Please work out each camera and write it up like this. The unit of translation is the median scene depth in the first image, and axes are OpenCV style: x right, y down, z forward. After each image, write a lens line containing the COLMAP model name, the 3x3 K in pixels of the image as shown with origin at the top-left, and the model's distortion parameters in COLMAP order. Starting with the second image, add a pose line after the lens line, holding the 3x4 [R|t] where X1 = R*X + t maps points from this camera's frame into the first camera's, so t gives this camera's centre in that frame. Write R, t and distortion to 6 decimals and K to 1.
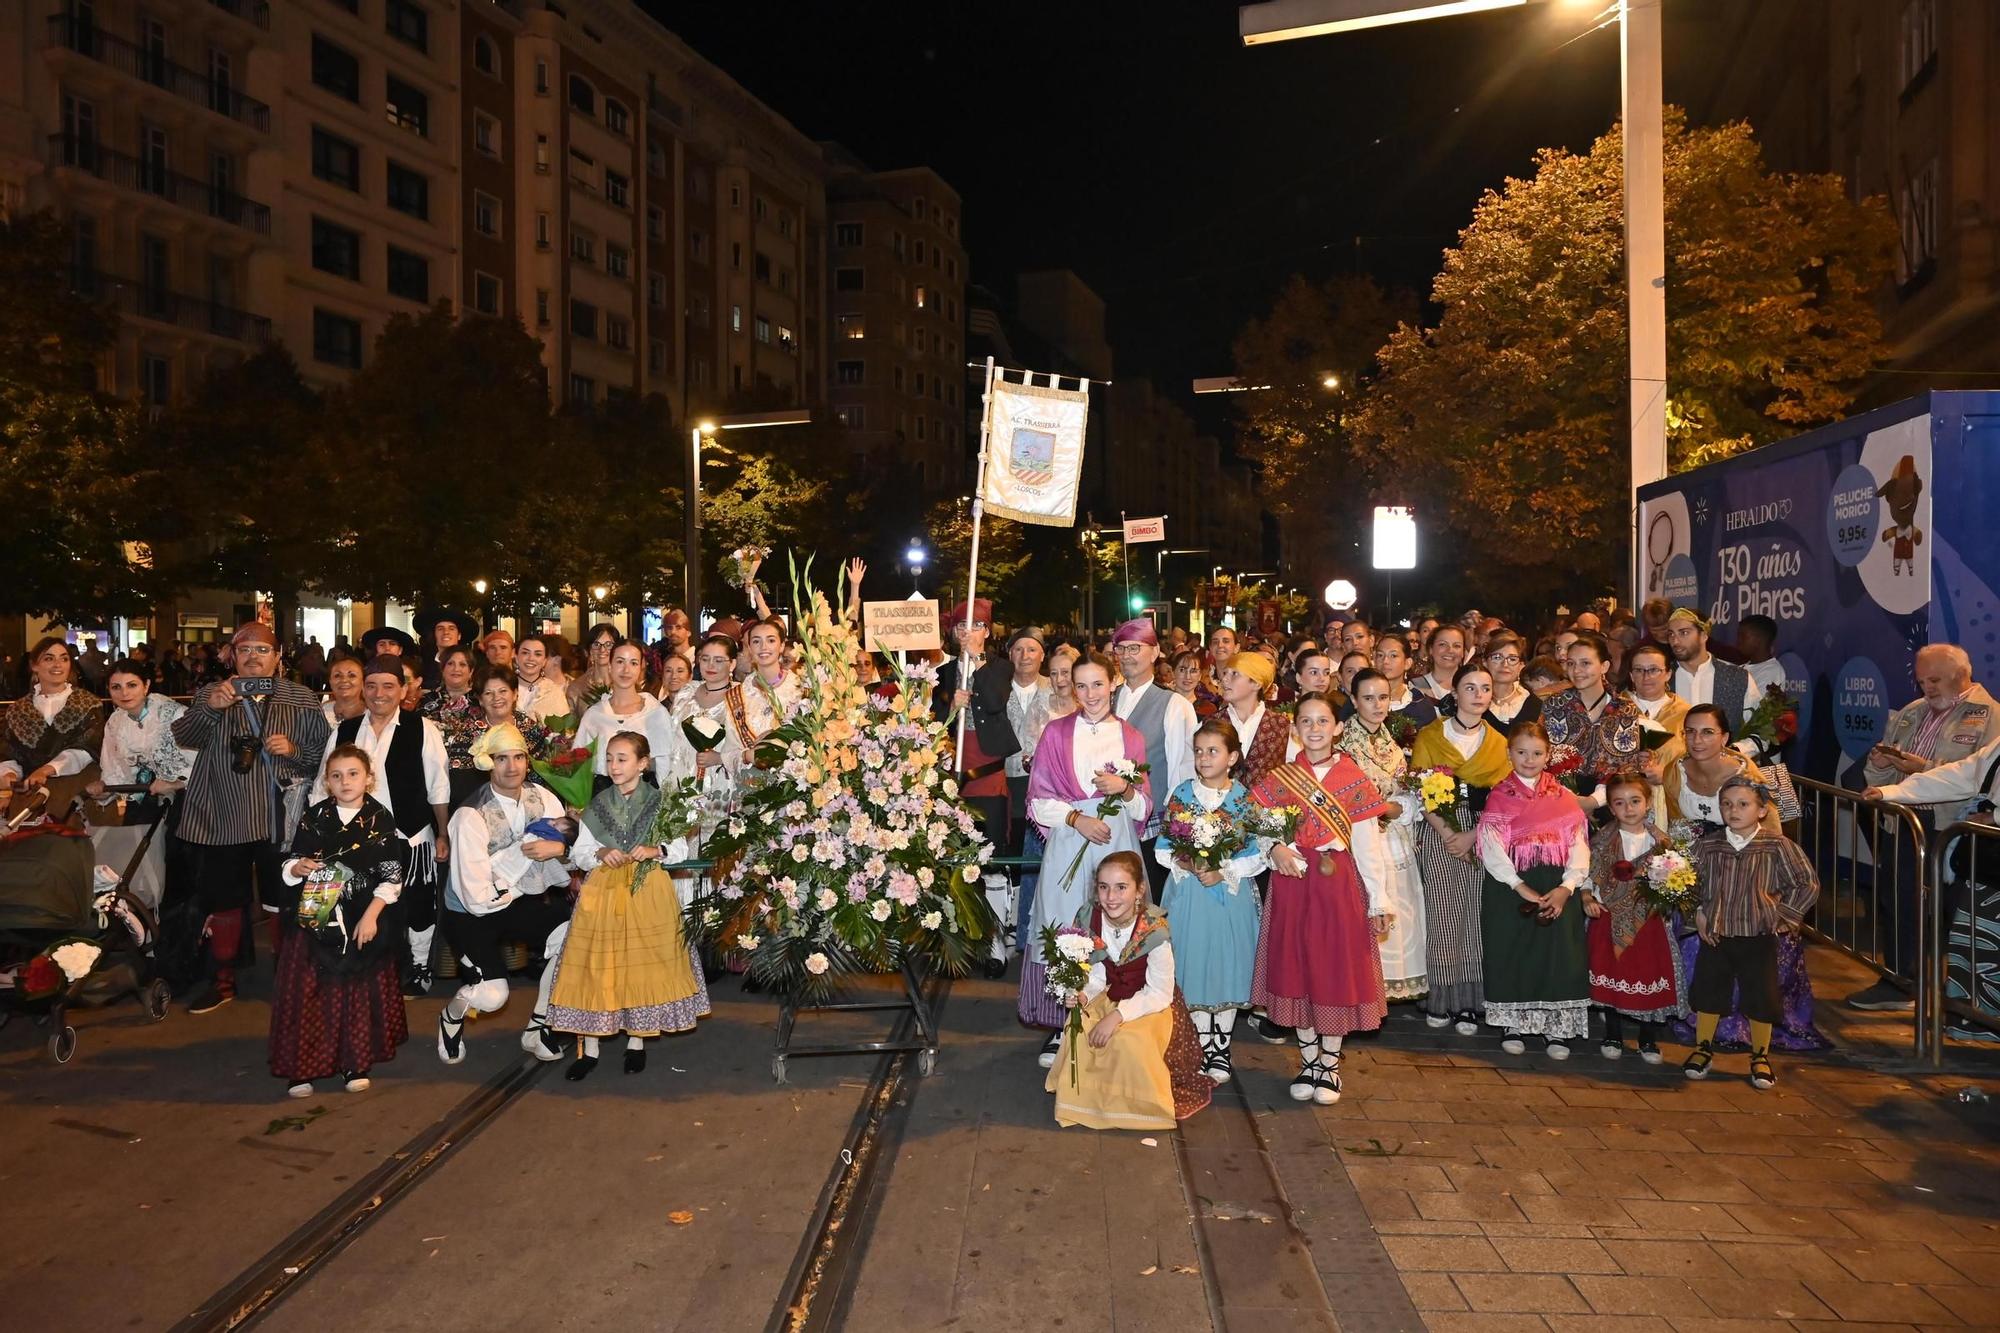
lens RADIAL K [[1371.9, 0, 975.5], [0, 1371.9, 658.0], [0, 0, 1]] dist [-0.001132, 0.001731]
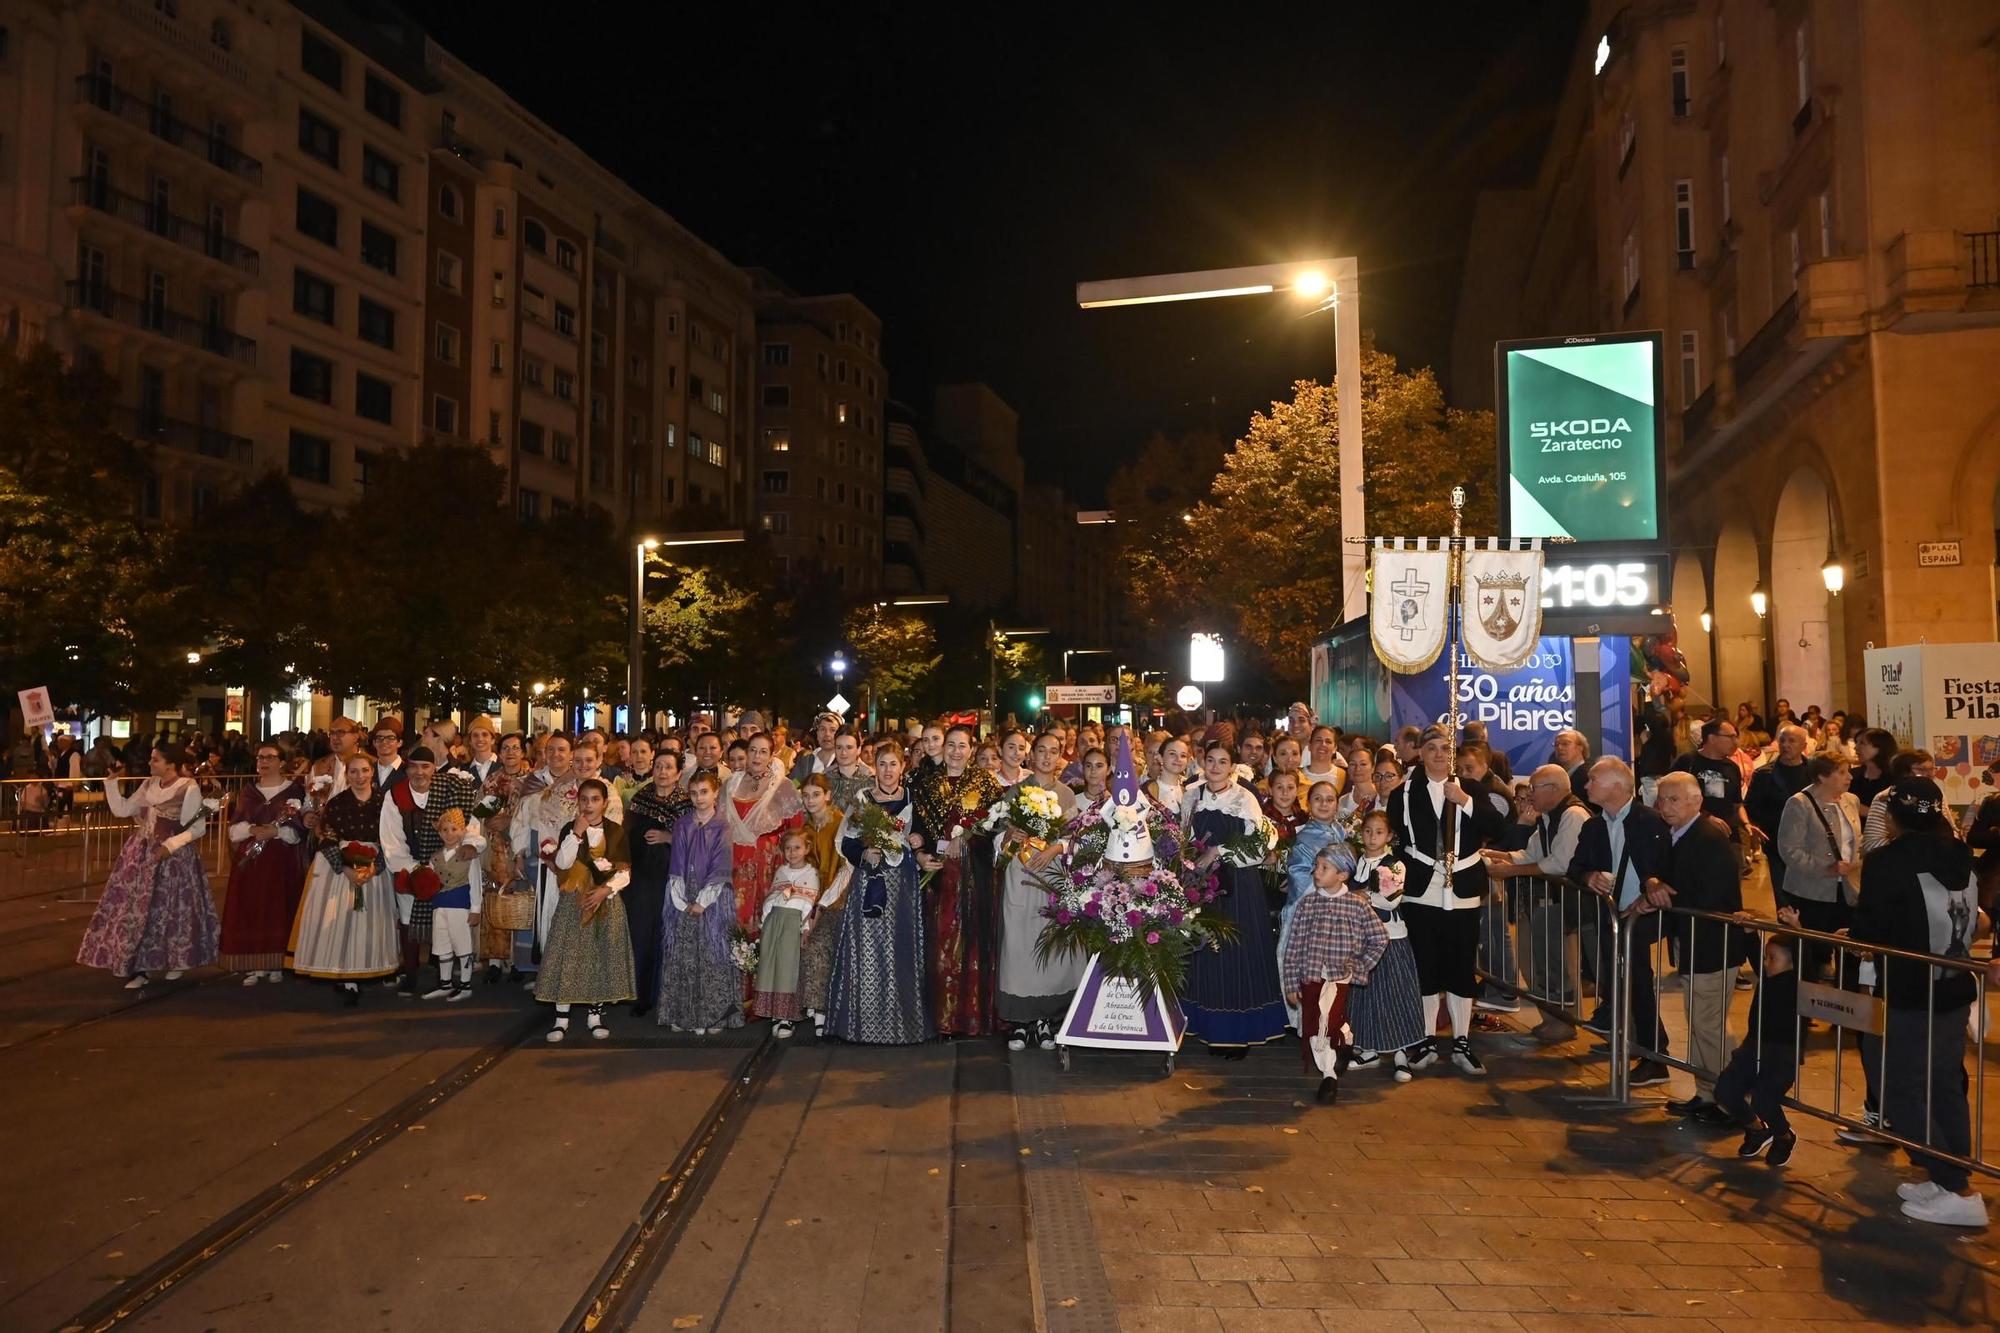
lens RADIAL K [[1380.7, 0, 995.2], [0, 1380.7, 658.7], [0, 0, 1]] dist [-0.006518, 0.005754]
pose [[0.997279, 0.008480, 0.073235, 0.003214], [-0.003494, 0.997683, -0.067947, 0.001738], [-0.073641, 0.067506, 0.994997, -0.133047]]
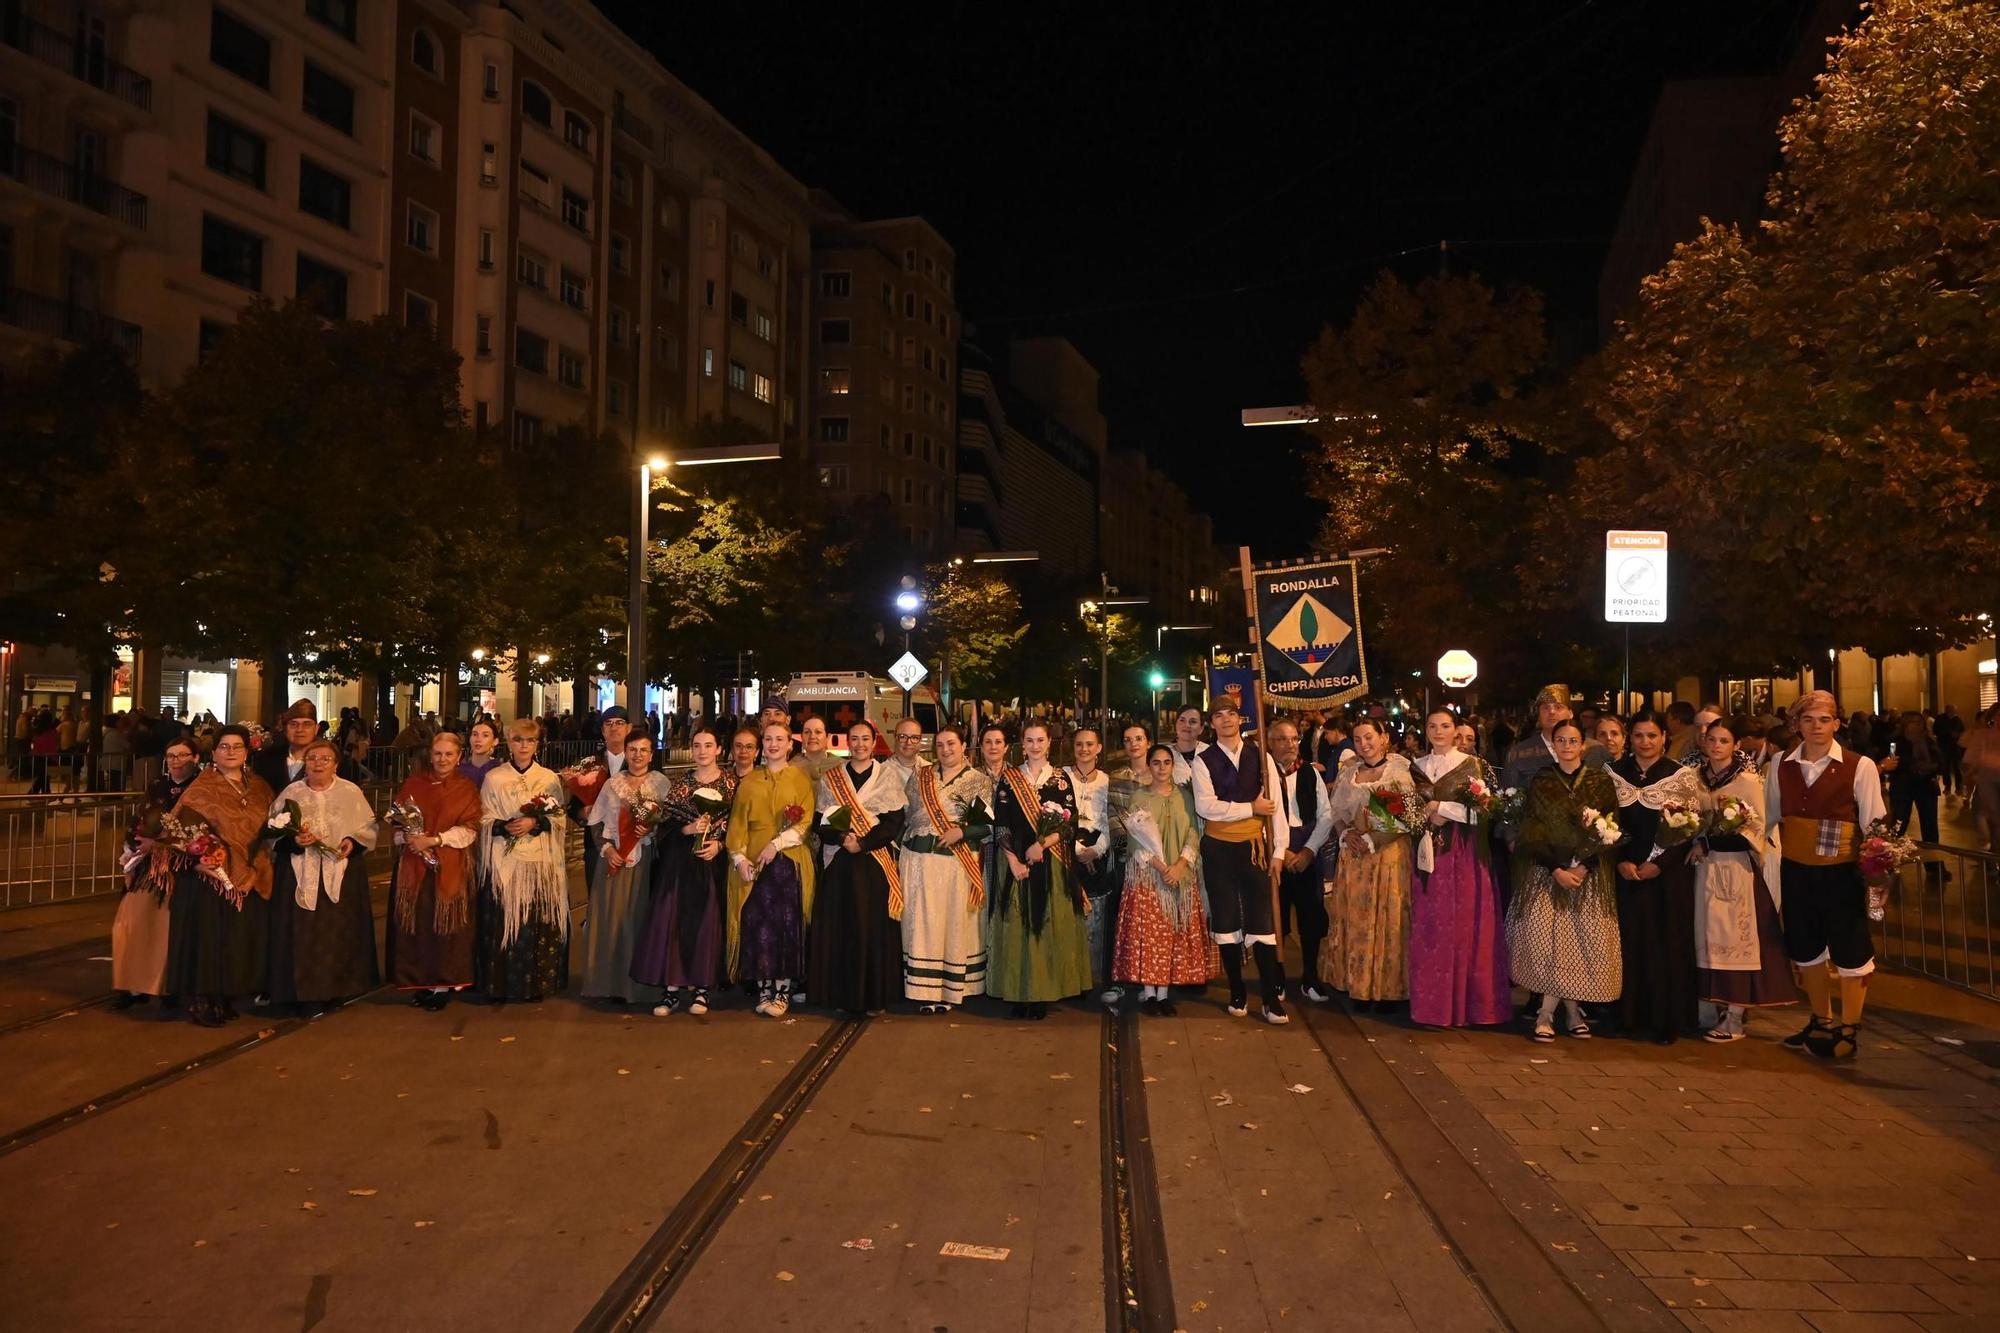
lens RADIAL K [[1361.2, 0, 982.4], [0, 1361.2, 666.5], [0, 0, 1]] dist [-0.003410, 0.001596]
pose [[0.999722, 0.014690, 0.018457, -0.009437], [-0.013731, 0.998601, -0.051069, -0.002997], [-0.019182, 0.050801, 0.998525, 0.160042]]
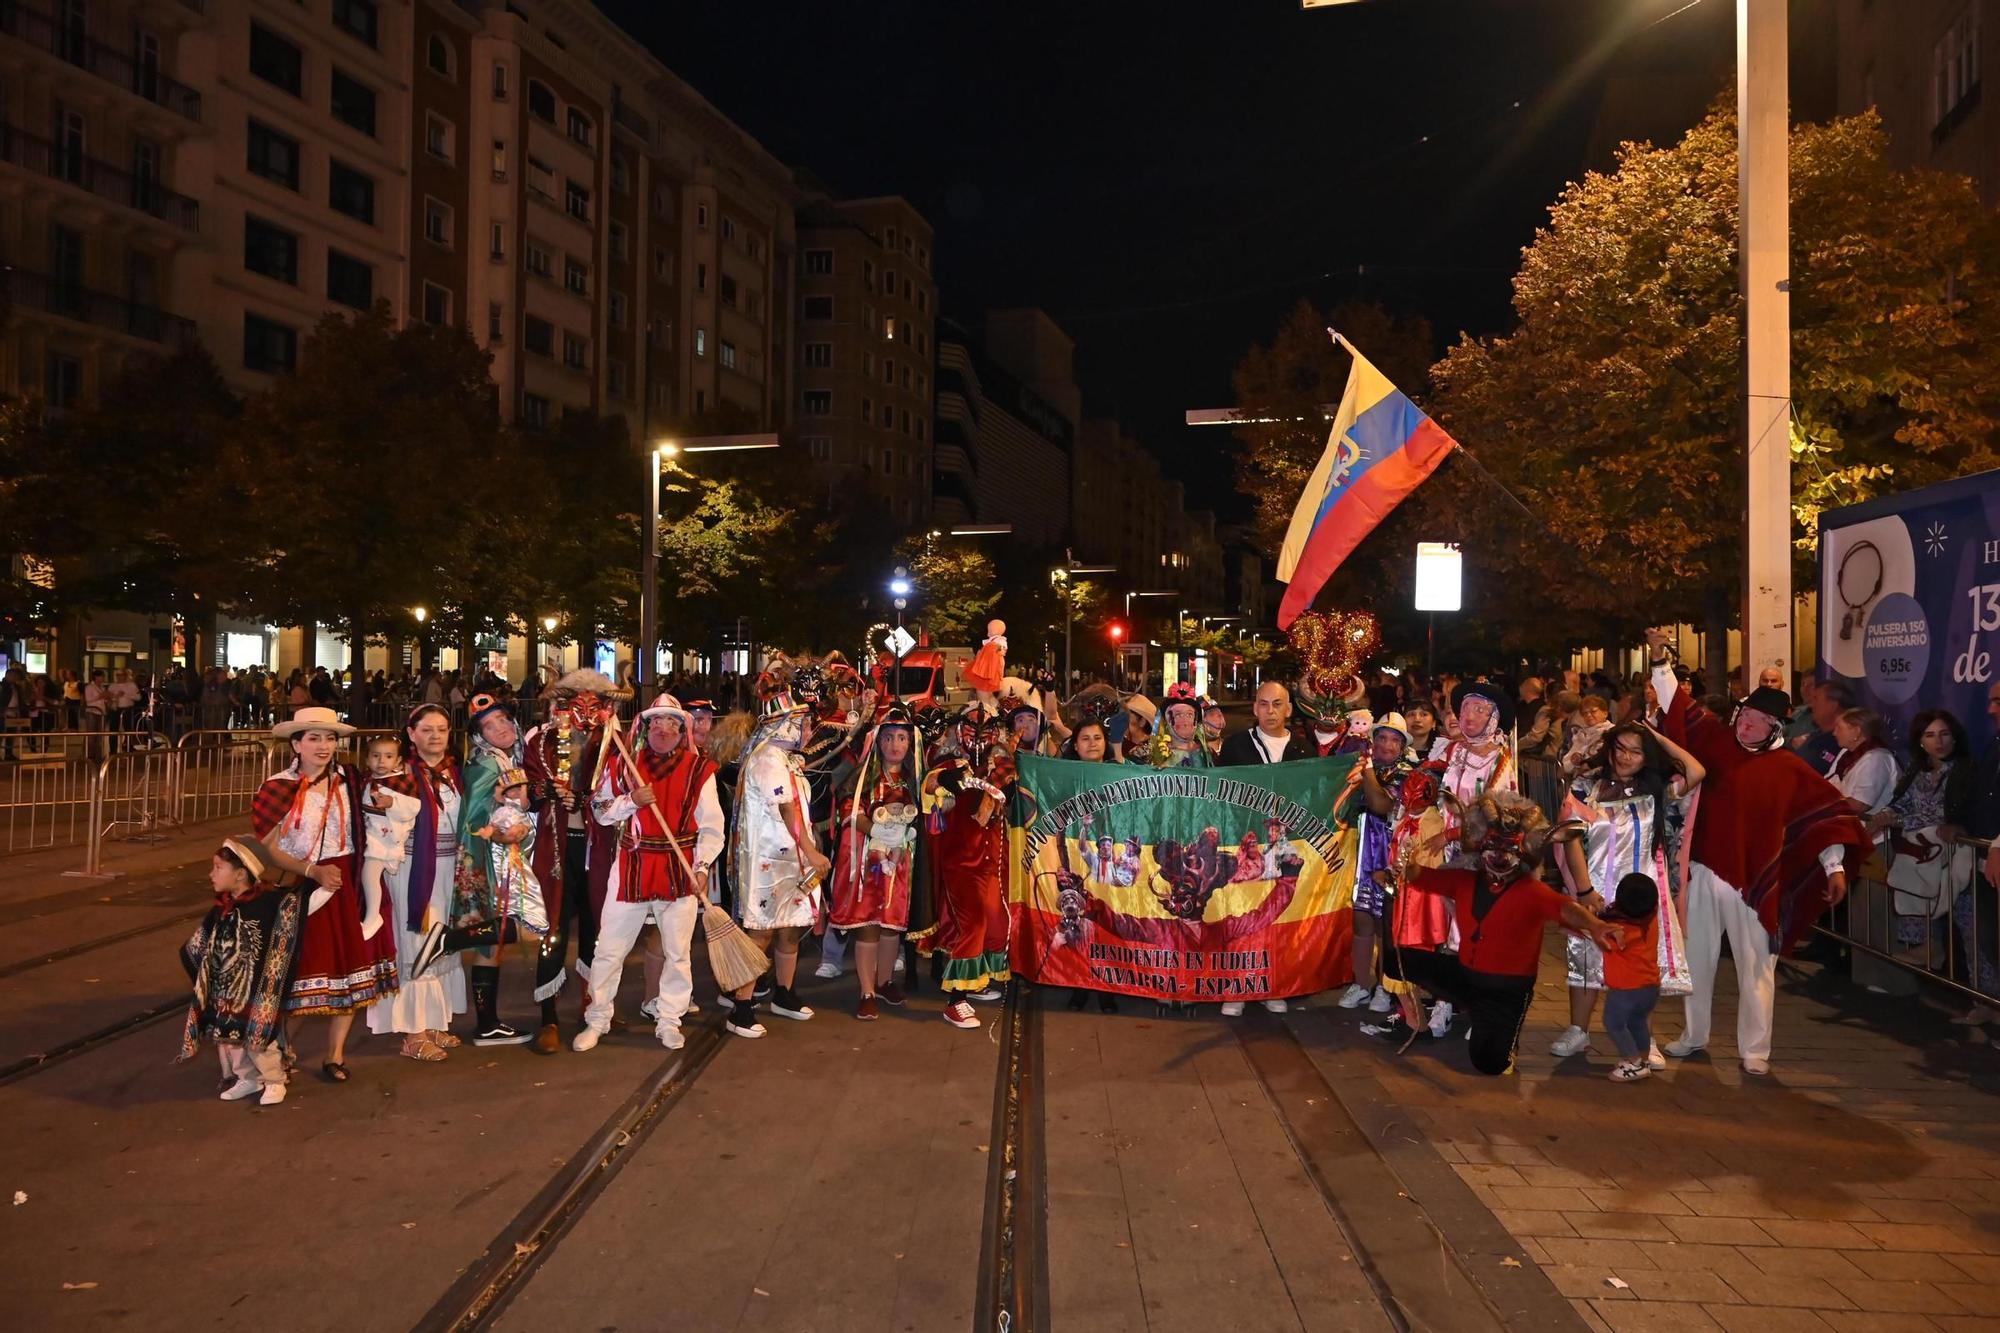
lens RADIAL K [[1369.7, 0, 992.7], [0, 1369.7, 674.9], [0, 0, 1]] dist [-0.002399, 0.001809]
pose [[0.998869, 0.017745, 0.044101, -0.011488], [-0.017005, 0.999709, -0.017098, -0.001277], [-0.044391, 0.016328, 0.998881, 0.052692]]
